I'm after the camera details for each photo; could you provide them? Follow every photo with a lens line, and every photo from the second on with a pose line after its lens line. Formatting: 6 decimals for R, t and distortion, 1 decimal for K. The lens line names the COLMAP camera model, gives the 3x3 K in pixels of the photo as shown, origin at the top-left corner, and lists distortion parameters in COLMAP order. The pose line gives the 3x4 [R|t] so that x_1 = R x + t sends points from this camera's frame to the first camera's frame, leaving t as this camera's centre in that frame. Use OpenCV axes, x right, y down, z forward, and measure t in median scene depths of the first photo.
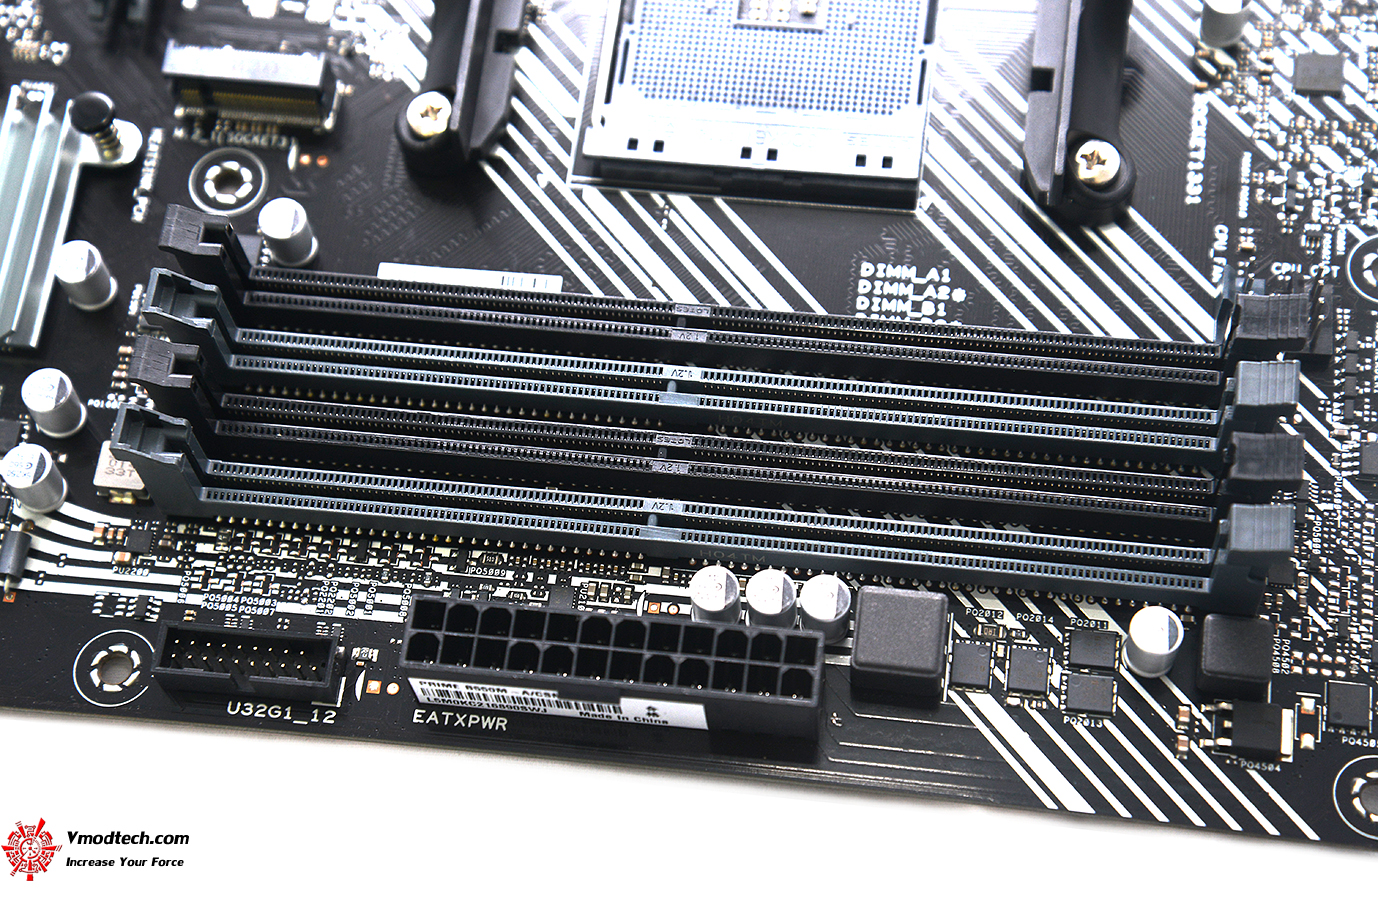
lens RADIAL K [[2592.9, 0, 684.6], [0, 2592.9, 465.2], [0, 0, 1]] dist [0.307044, 0.000000]
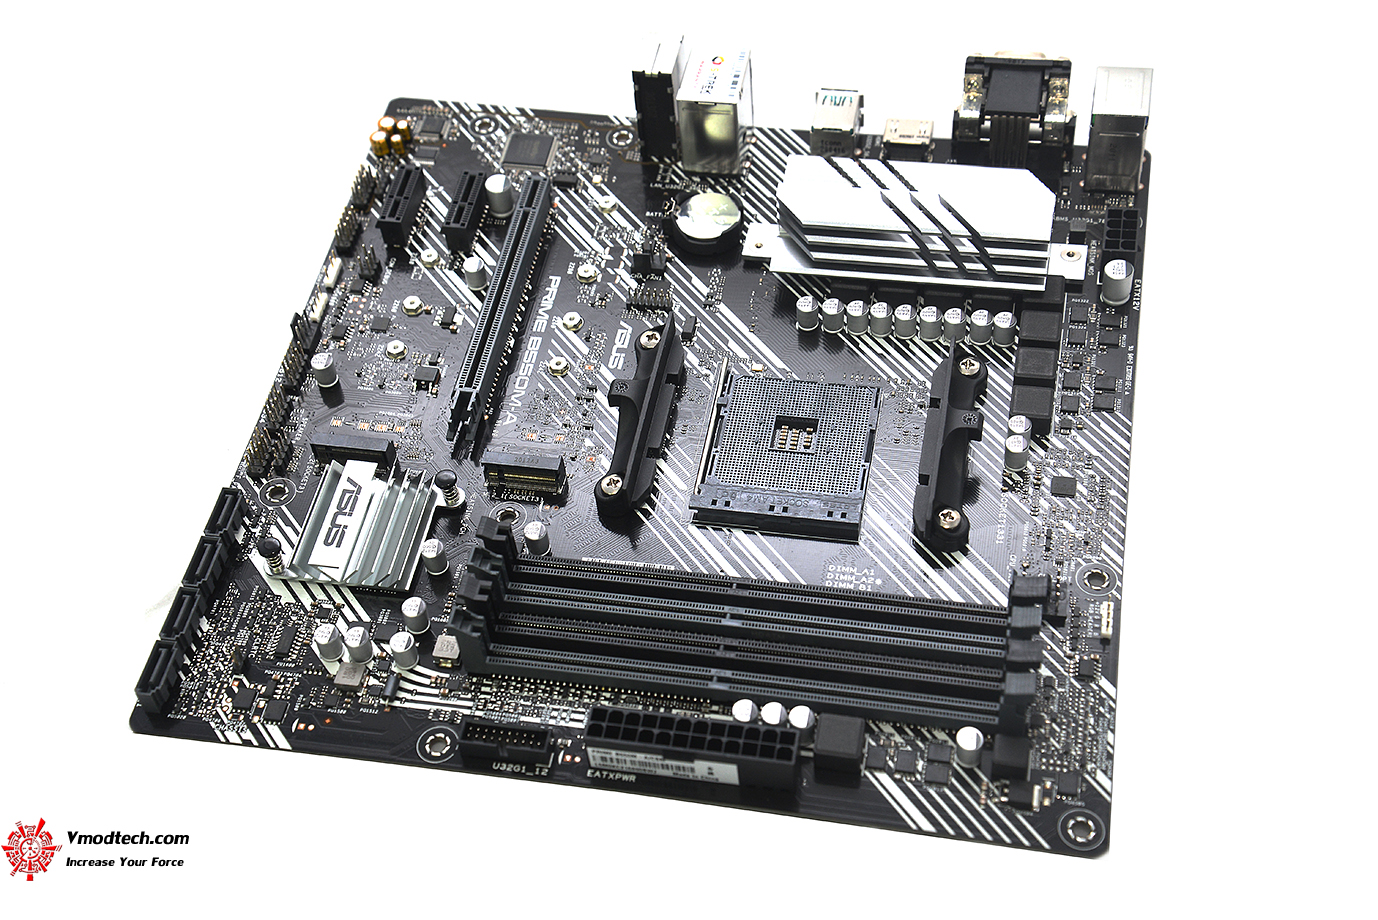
lens RADIAL K [[1916.7, 0, 682.9], [0, 1916.7, 480.8], [0, 0, 1]] dist [0.187041, 0.000000]
pose [[0.998235, 0.040210, -0.043711, 0.019693], [-0.049557, 0.969545, -0.239846, 0.214564], [0.032735, 0.241589, 0.969826, -0.416698]]
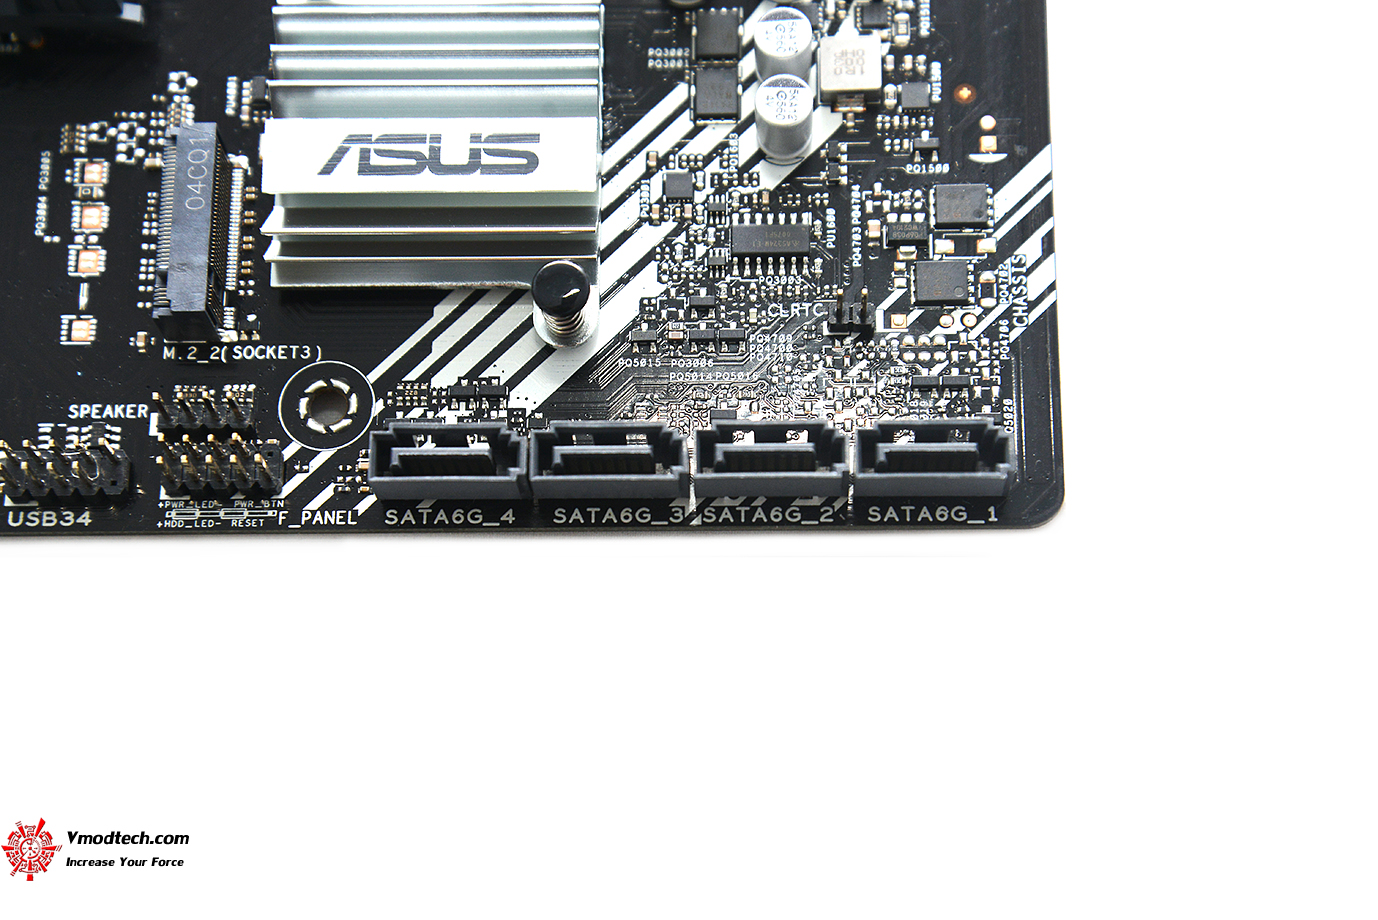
lens RADIAL K [[2592.9, 0, 665.4], [0, 2592.9, 460.9], [0, 0, 1]] dist [0.307044, 0.000000]
pose [[-0.112878, -0.914528, 0.388454, -0.713566], [0.923406, 0.047791, 0.380837, -0.341492], [-0.366850, 0.401689, 0.839087, 0.361605]]
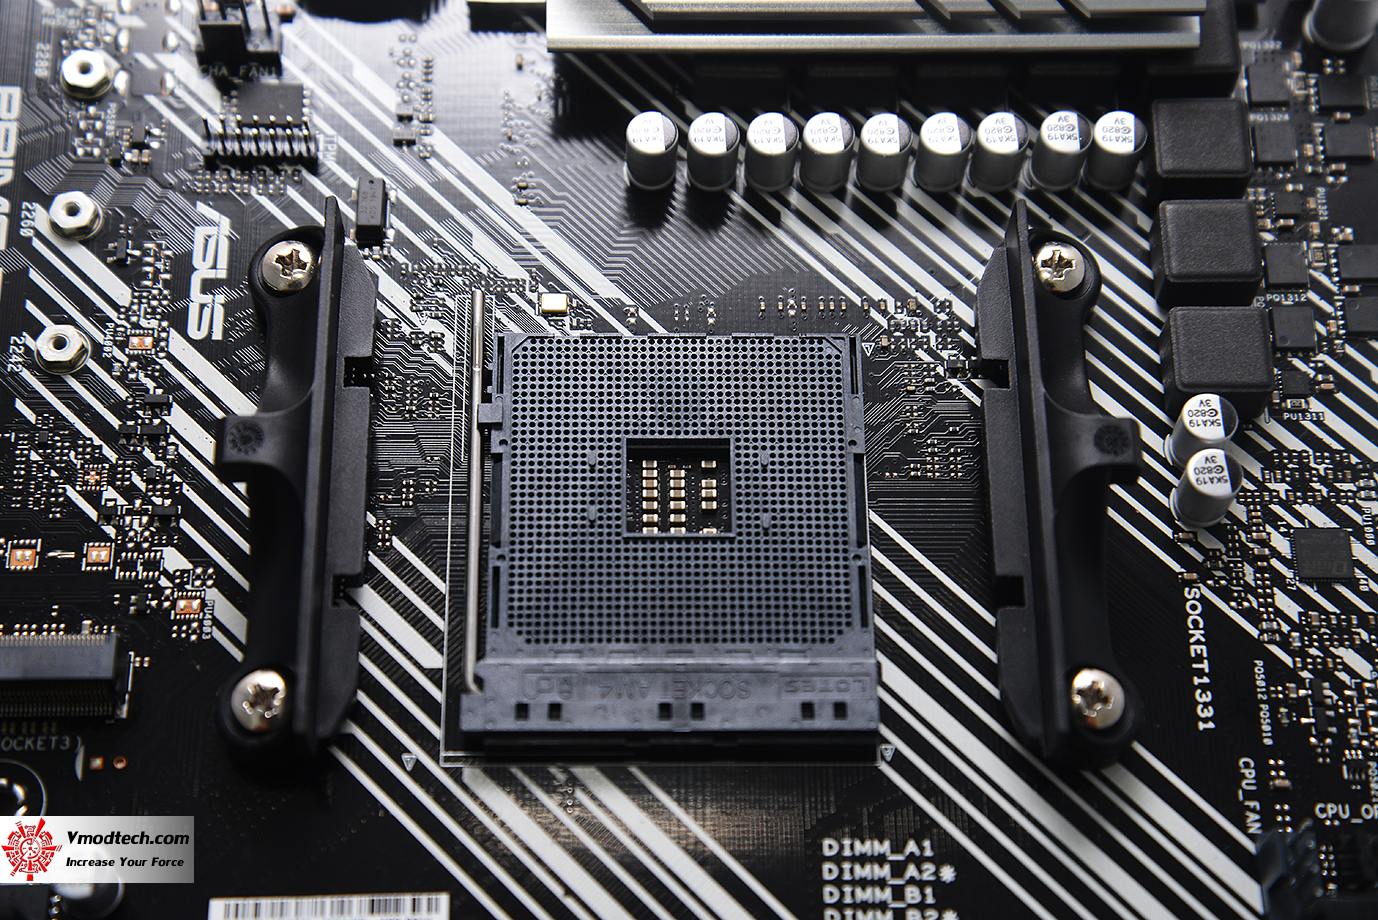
lens RADIAL K [[2592.9, 0, 684.8], [0, 2592.9, 466.9], [0, 0, 1]] dist [0.307044, 0.000000]
pose [[0.986521, -0.086371, 0.138980, -0.077861], [0.088234, 0.996073, -0.007293, -0.193811], [-0.137805, 0.019458, 0.990268, 0.204659]]
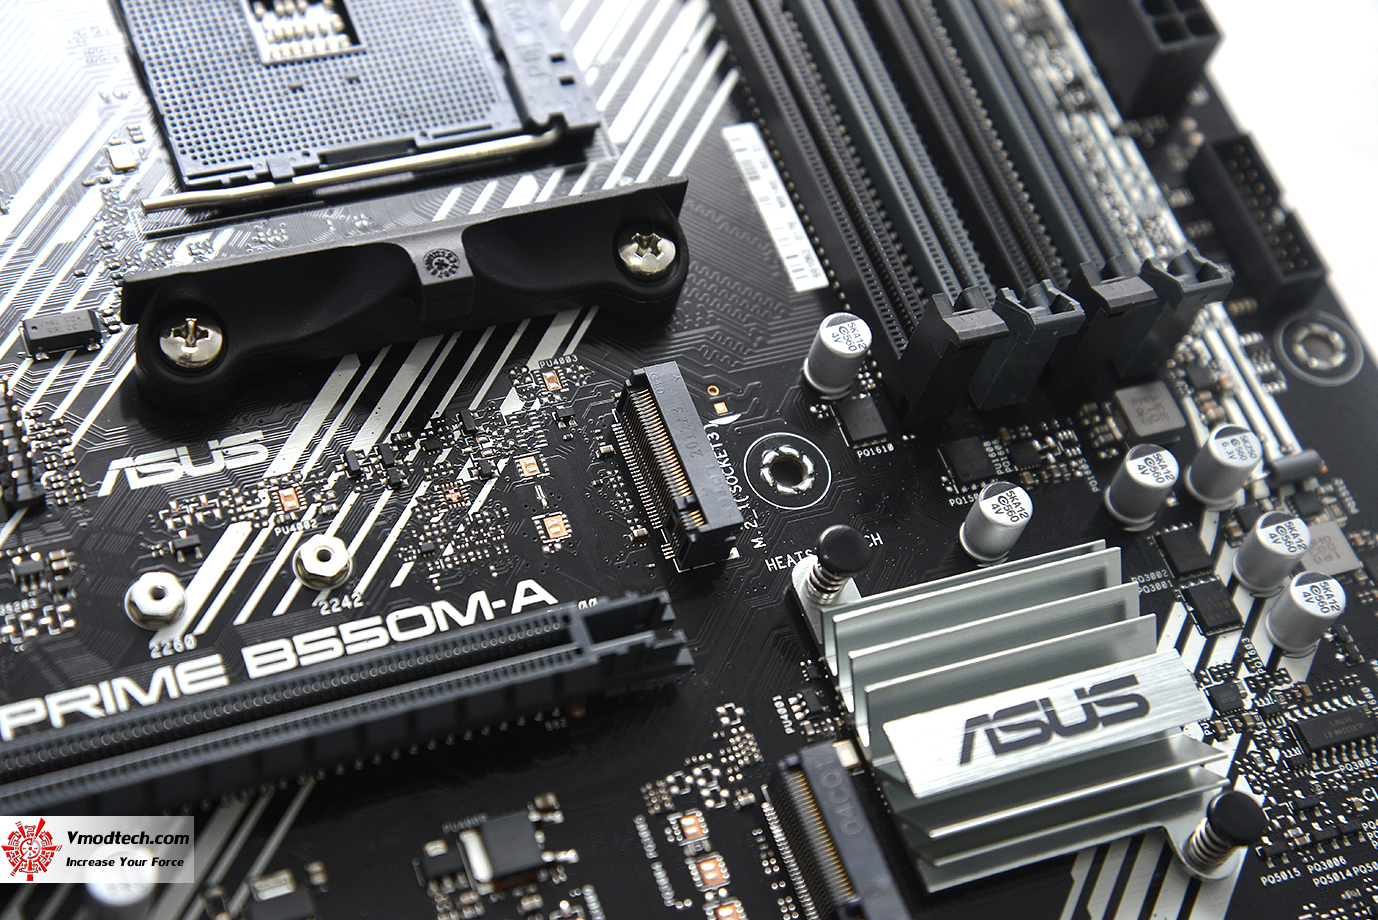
lens RADIAL K [[2592.9, 0, 664.9], [0, 2592.9, 457.8], [0, 0, 1]] dist [0.307044, 0.000000]
pose [[-0.470981, -0.762357, 0.443834, -0.546563], [0.722874, -0.045170, 0.689502, -0.743388], [-0.505598, 0.645579, 0.572362, 0.572652]]
